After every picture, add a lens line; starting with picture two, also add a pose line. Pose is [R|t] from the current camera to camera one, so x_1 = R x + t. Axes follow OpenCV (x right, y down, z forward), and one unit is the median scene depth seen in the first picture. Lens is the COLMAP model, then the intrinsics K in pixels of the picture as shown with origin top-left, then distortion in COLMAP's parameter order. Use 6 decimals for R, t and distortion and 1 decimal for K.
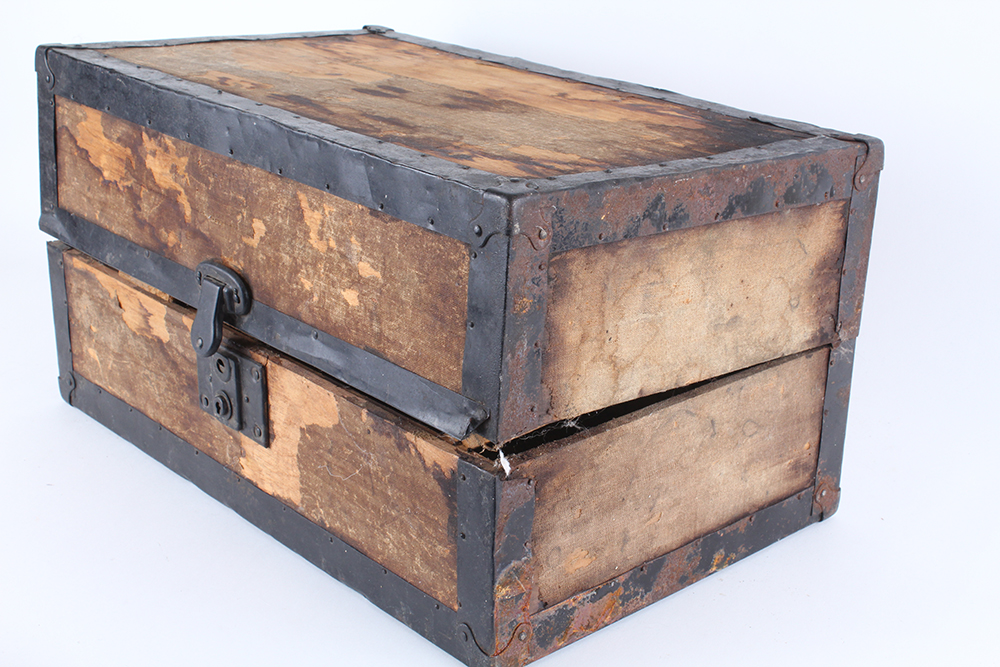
lens RADIAL K [[1540.5, 0, 500.0], [0, 1540.5, 333.5], [0, 0, 1]] dist [0.014533, 0.053721]
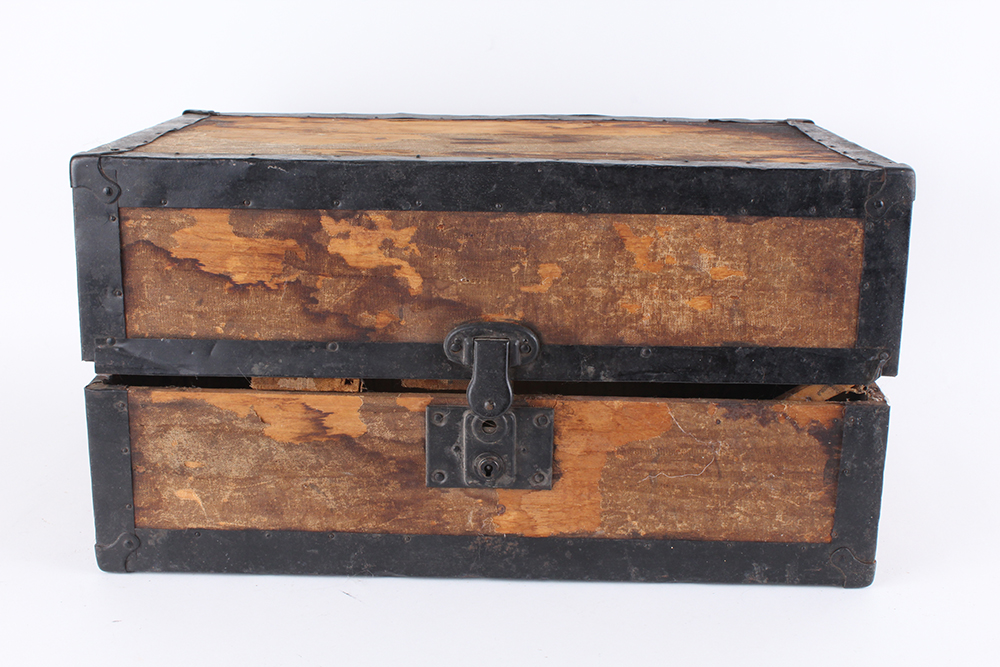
lens RADIAL K [[1414.0, 0, 500.0], [0, 1414.0, 333.5], [0, 0, 1]] dist [-0.043517, 0.029187]
pose [[0.667816, -0.222034, 0.710439, -0.793792], [0.260339, 0.963862, 0.056516, -0.084421], [-0.697313, 0.147213, 0.701486, 0.346253]]
